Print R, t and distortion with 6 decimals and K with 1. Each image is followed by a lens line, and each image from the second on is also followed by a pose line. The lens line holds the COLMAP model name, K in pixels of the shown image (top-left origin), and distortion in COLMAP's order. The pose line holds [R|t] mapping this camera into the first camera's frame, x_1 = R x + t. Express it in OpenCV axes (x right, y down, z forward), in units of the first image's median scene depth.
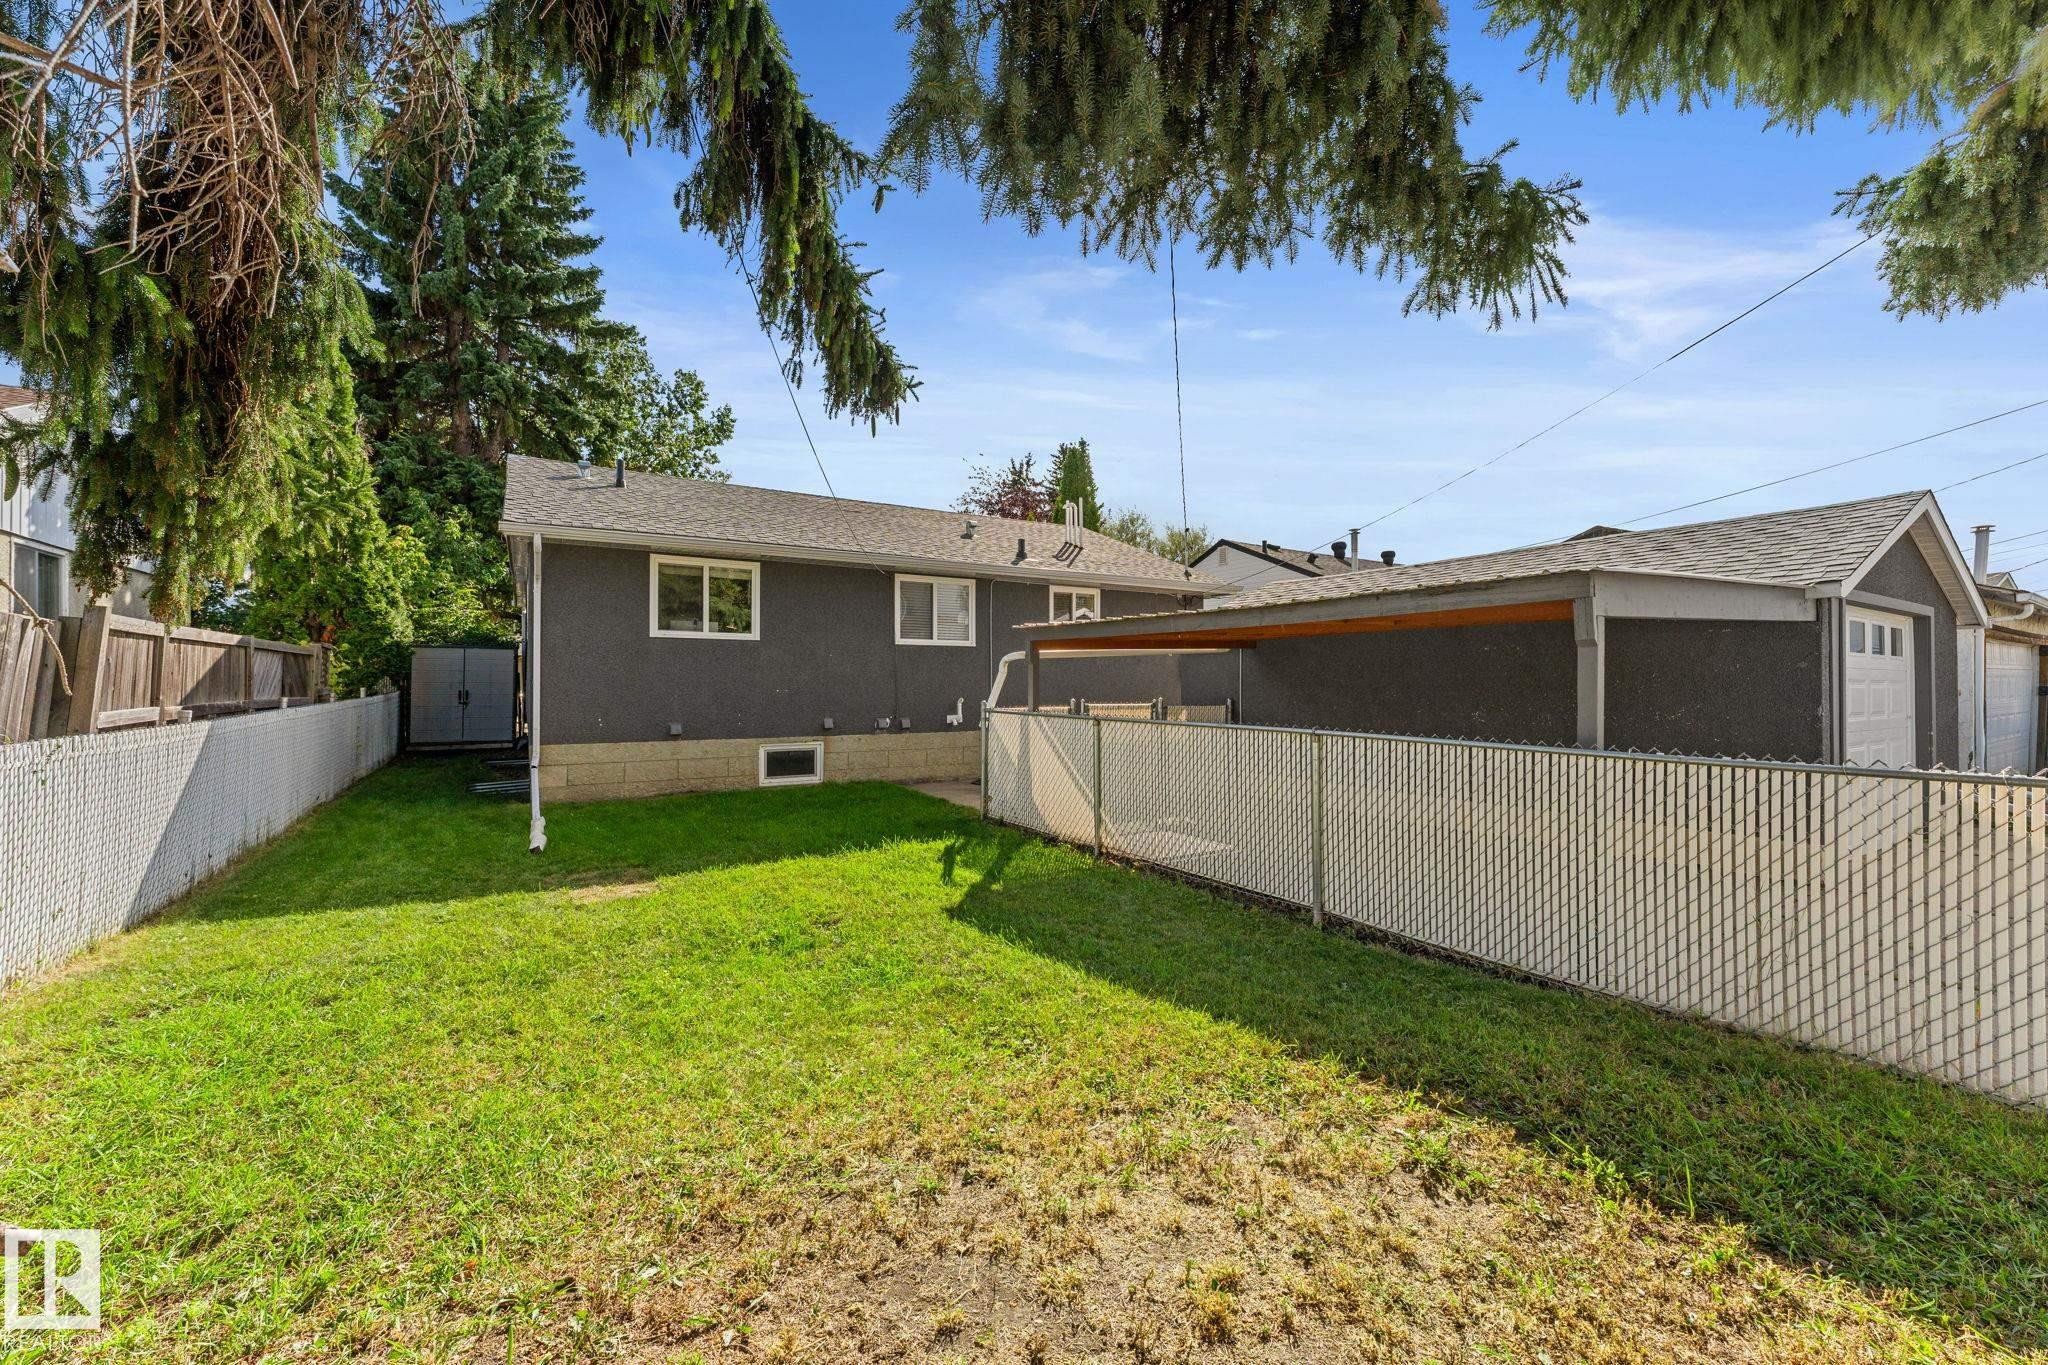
lens RADIAL K [[813.7, 0, 1015.0], [0, 813.7, 678.3], [0, 0, 1]] dist [-0.000278, -0.000051]
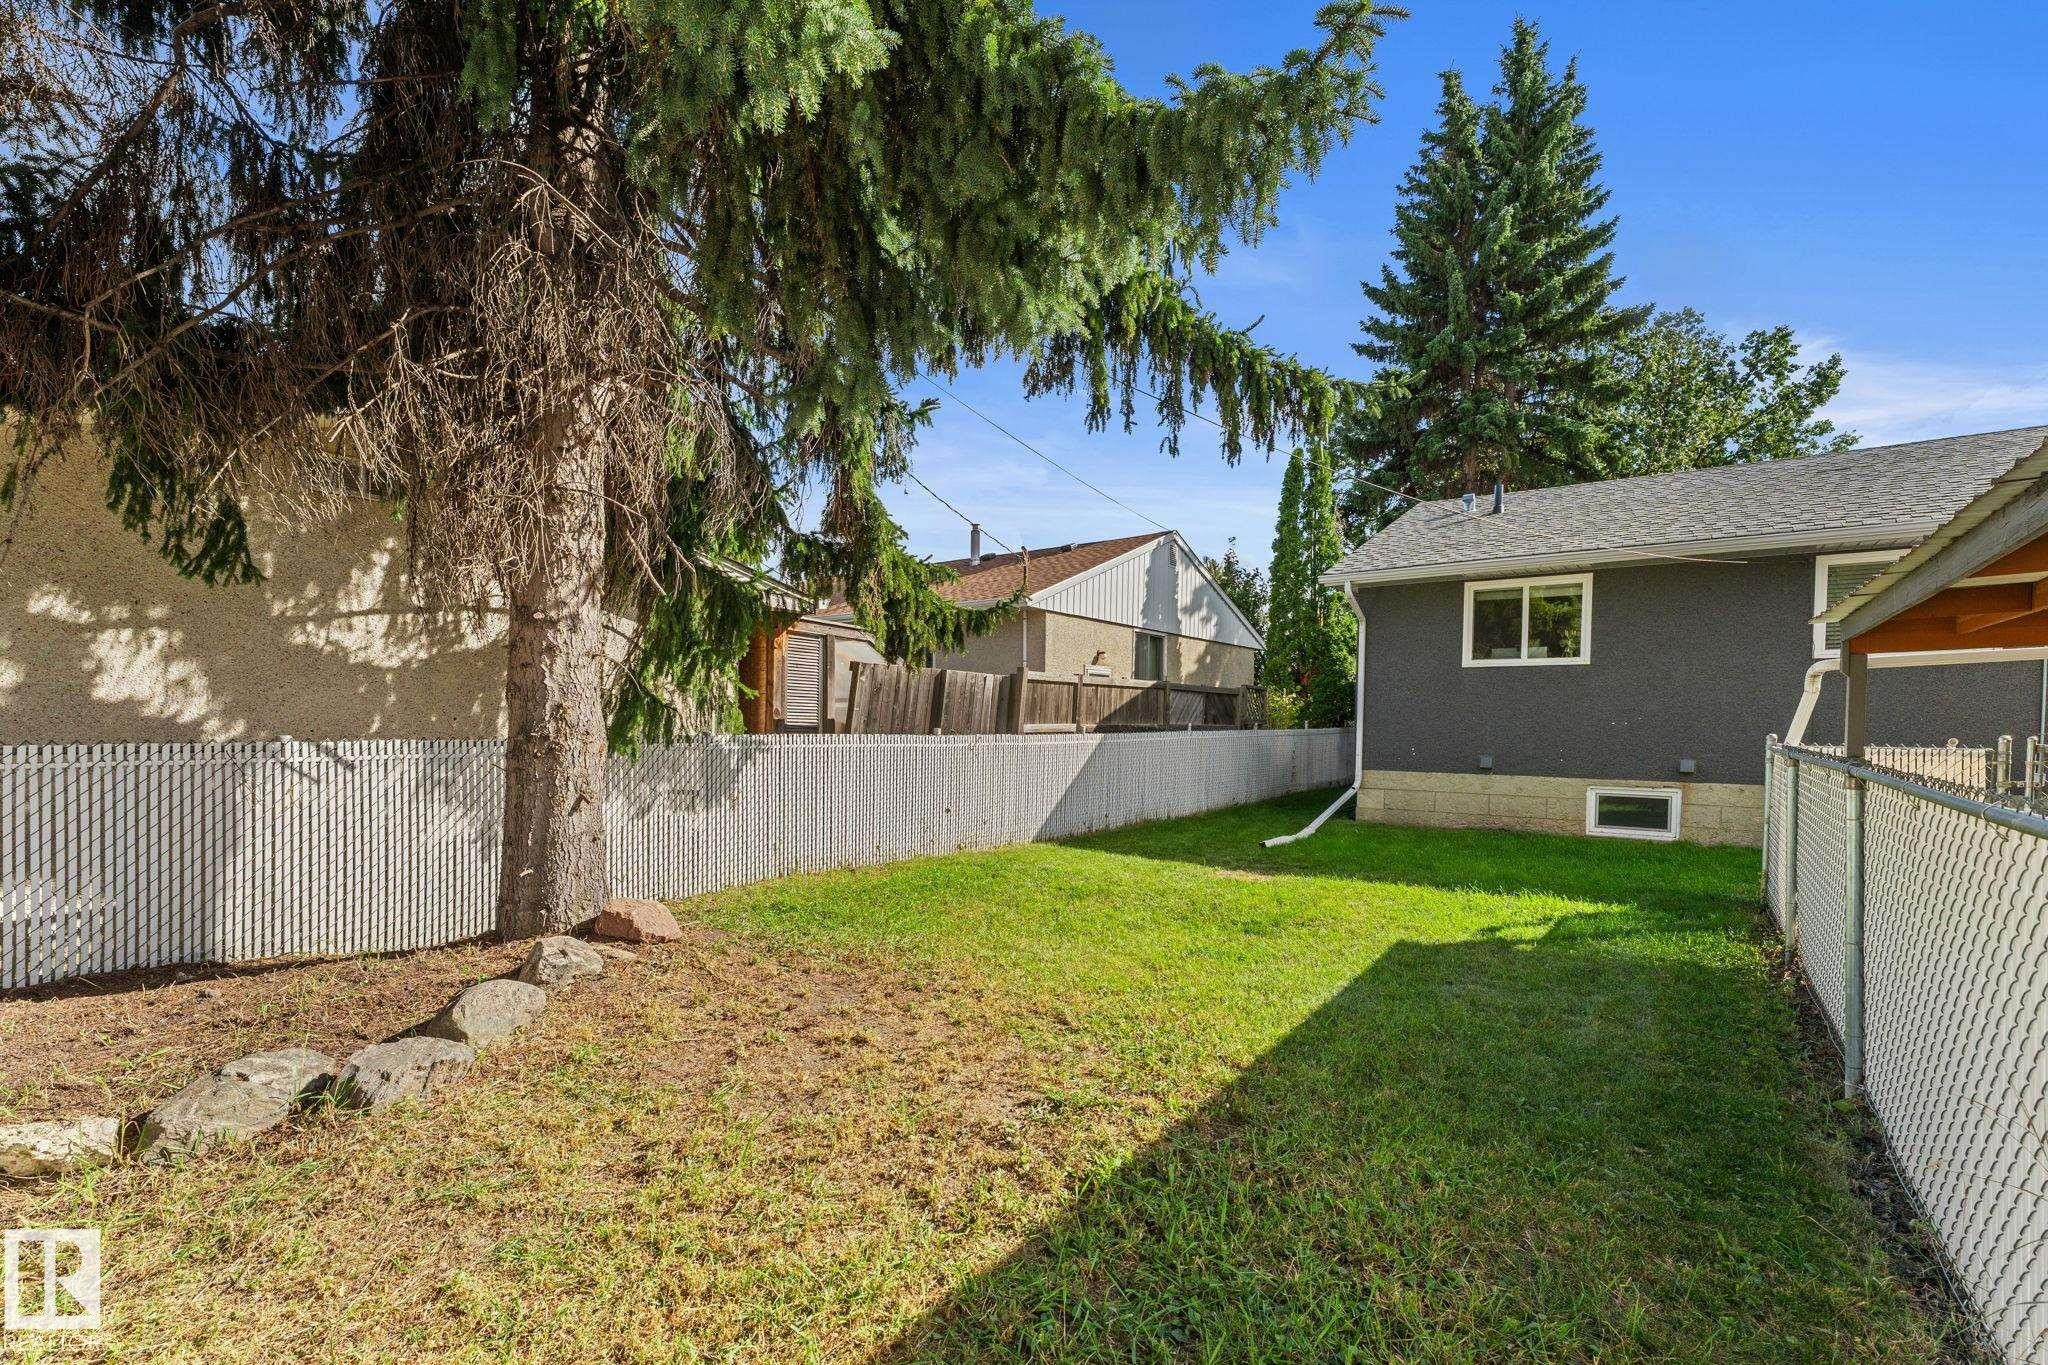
lens RADIAL K [[888.5, 0, 1032.2], [0, 888.5, 735.0], [0, 0, 1]] dist [0.002942, -0.000721]
pose [[0.366978, 0.015982, -0.930093, 0.339319], [-0.003708, 0.999870, 0.015718, 0.015229], [0.930222, -0.002319, 0.366989, 0.110268]]
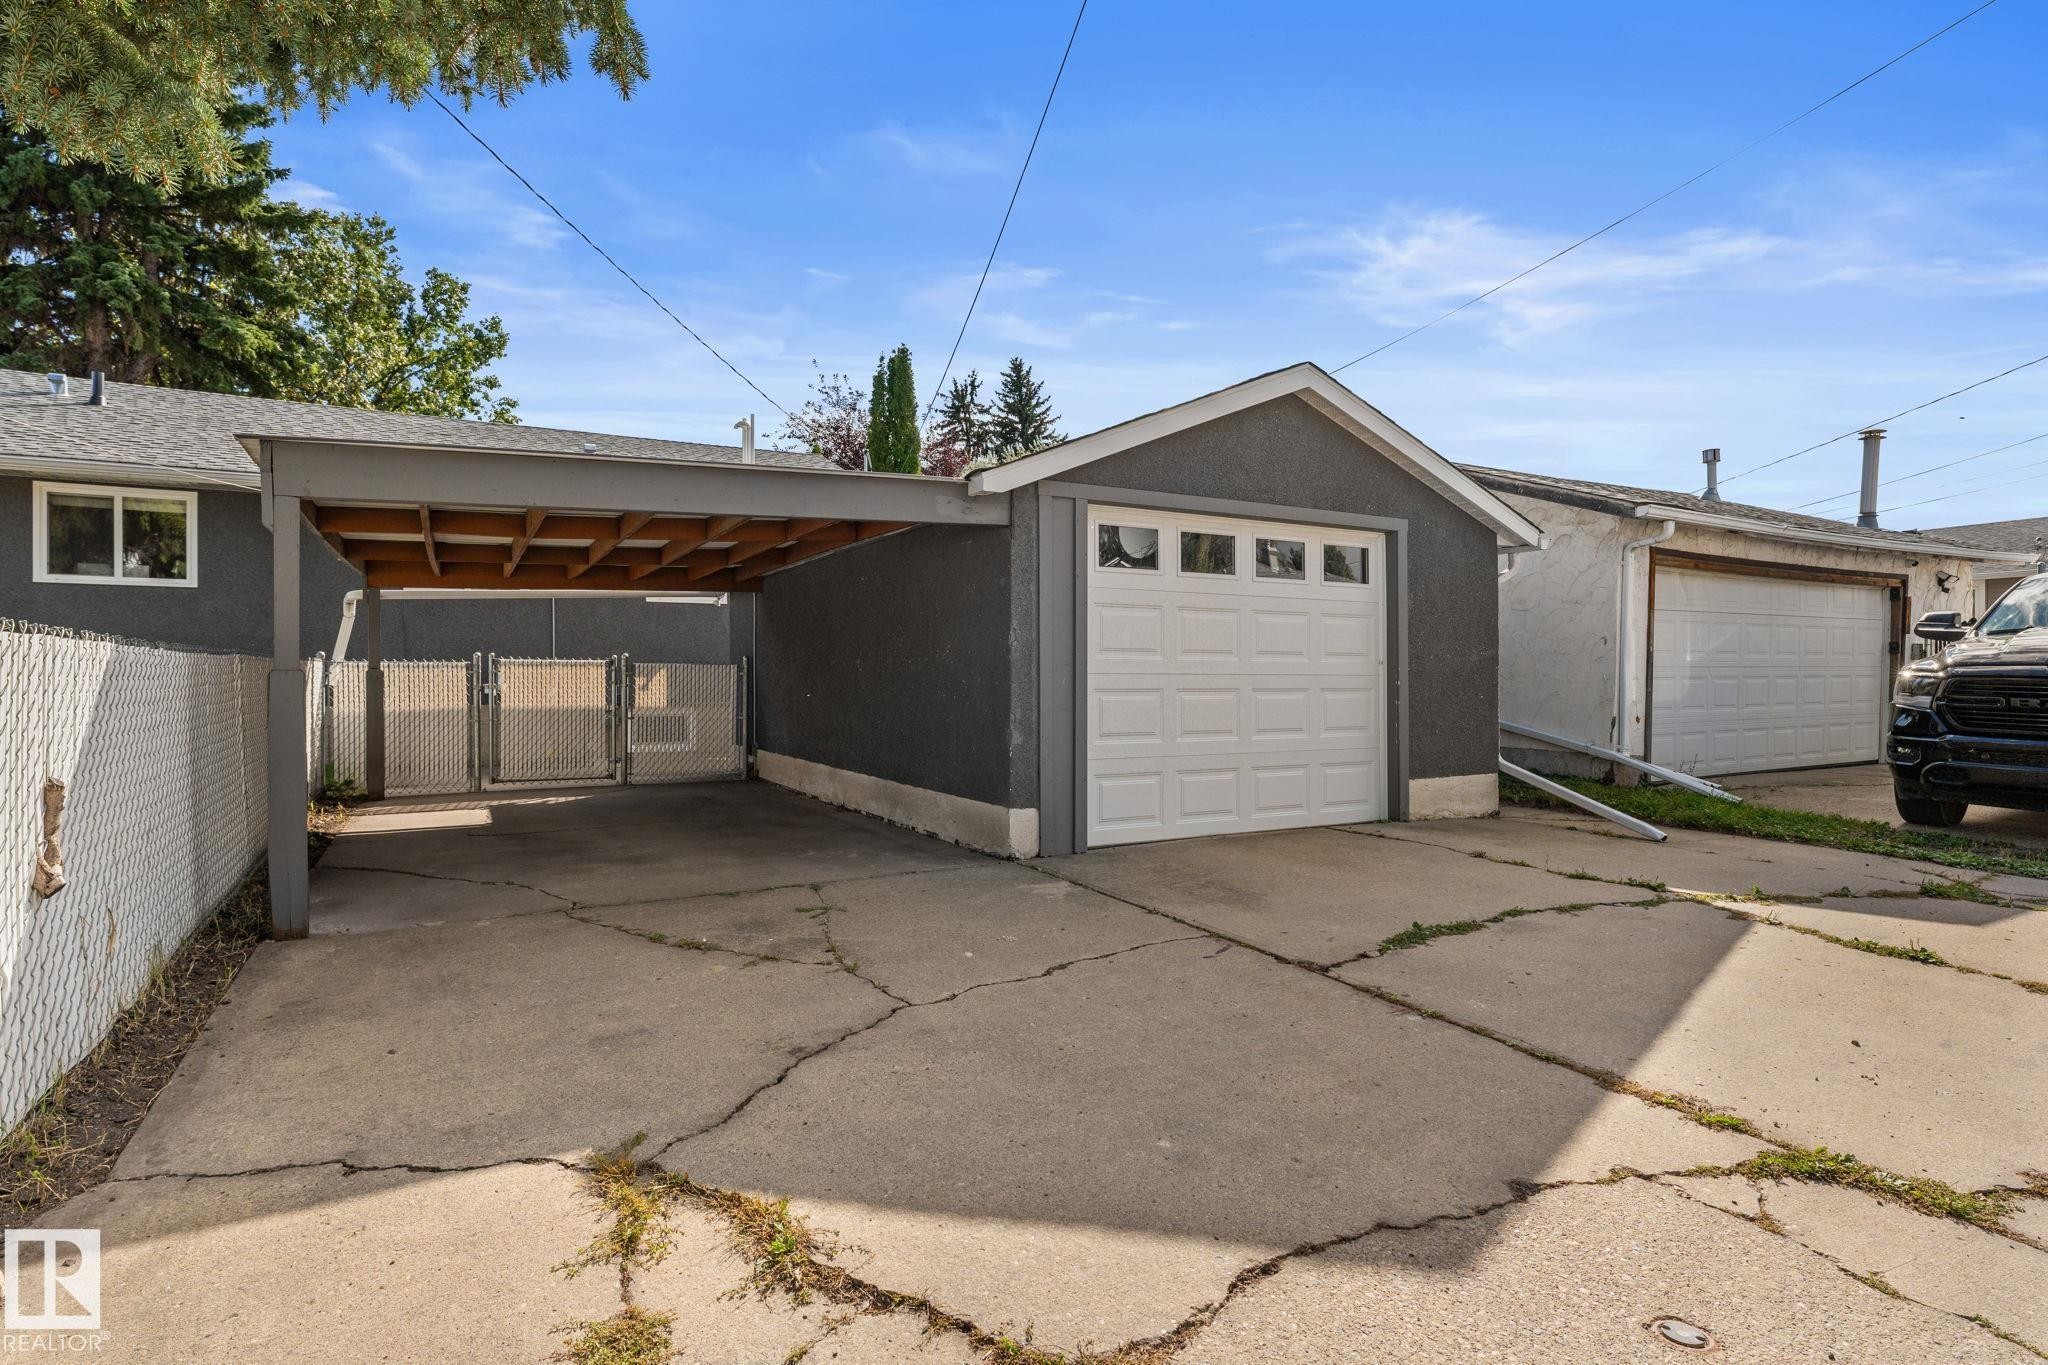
lens RADIAL K [[1052.1, 0, 1020.6], [0, 1052.1, 689.4], [0, 0, 1]] dist [0.007665, 0.002009]
pose [[0.998286, -0.001416, -0.058509, 0.572876], [0.002488, 0.999830, 0.018244, 0.038510], [0.058474, -0.018358, 0.998120, -0.017707]]
